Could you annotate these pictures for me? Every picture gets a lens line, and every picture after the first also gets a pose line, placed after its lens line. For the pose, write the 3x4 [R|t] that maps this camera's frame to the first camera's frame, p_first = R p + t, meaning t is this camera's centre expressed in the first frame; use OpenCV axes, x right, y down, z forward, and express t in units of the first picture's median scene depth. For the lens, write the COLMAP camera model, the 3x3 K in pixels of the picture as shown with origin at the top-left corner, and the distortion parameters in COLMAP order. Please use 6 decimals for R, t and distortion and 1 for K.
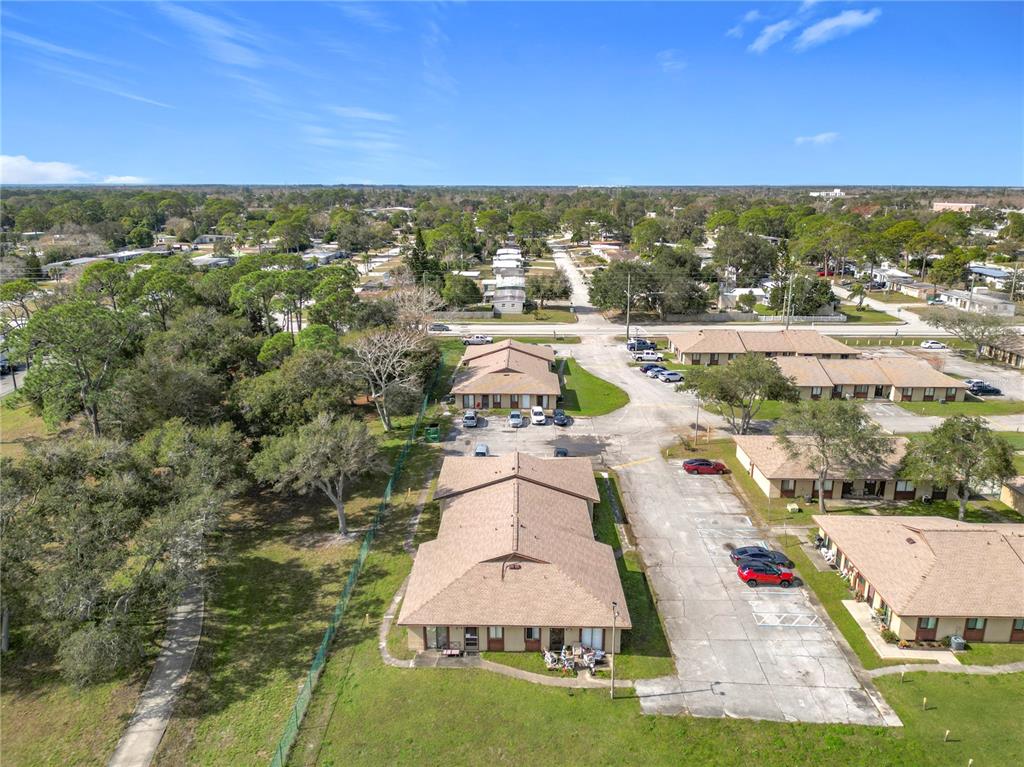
lens RADIAL K [[727.7, 0, 512.0], [0, 727.7, 383.5], [0, 0, 1]] dist [0.069253, -0.109872]
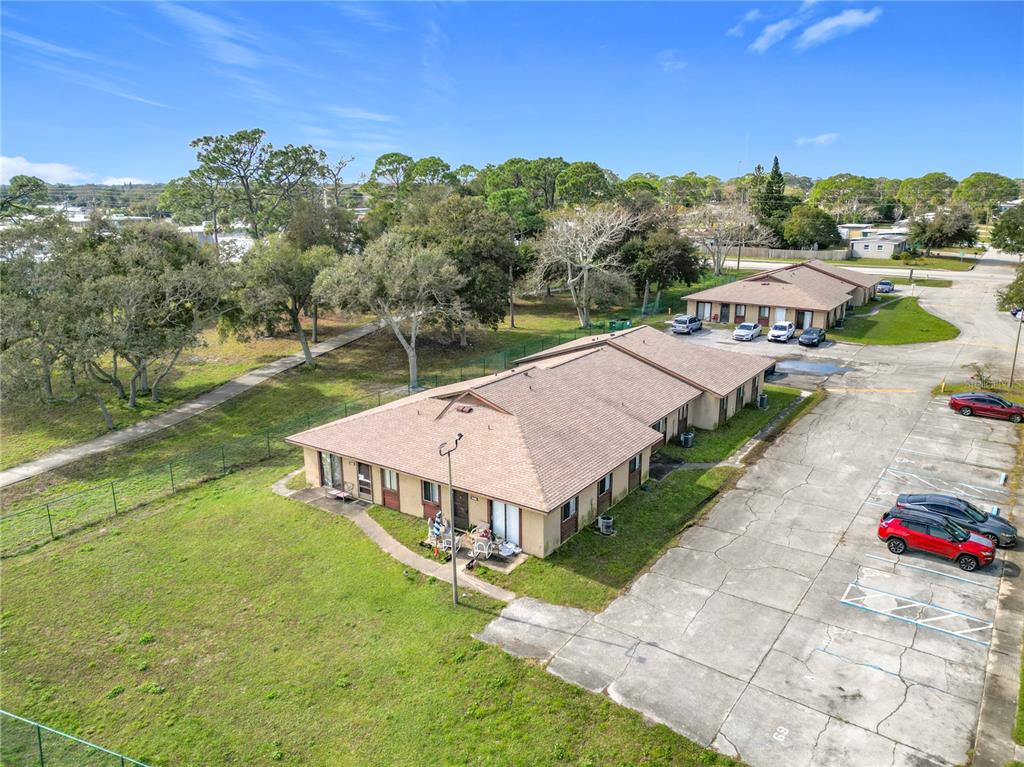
lens RADIAL K [[744.8, 0, 506.9], [0, 744.8, 380.6], [0, 0, 1]] dist [0.045046, -0.085934]
pose [[0.829565, 0.137697, -0.541166, 0.323027], [-0.141144, 0.989357, 0.035373, 0.154536], [0.540277, 0.047038, 0.840171, 0.349030]]
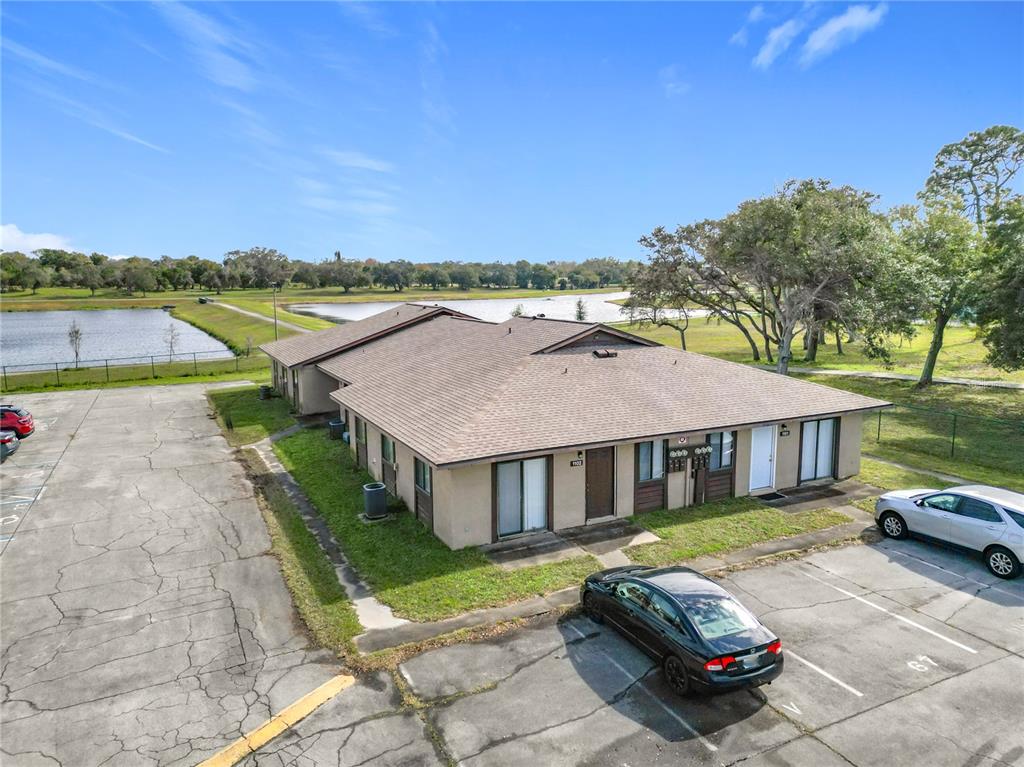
lens RADIAL K [[709.8, 0, 509.2], [0, 709.8, 387.6], [0, 0, 1]] dist [0.079240, -0.073673]
pose [[-0.890697, 0.079772, -0.447543, 0.209766], [-0.110192, 0.917237, 0.382796, 0.000344], [0.441040, 0.390272, -0.808191, 1.376411]]
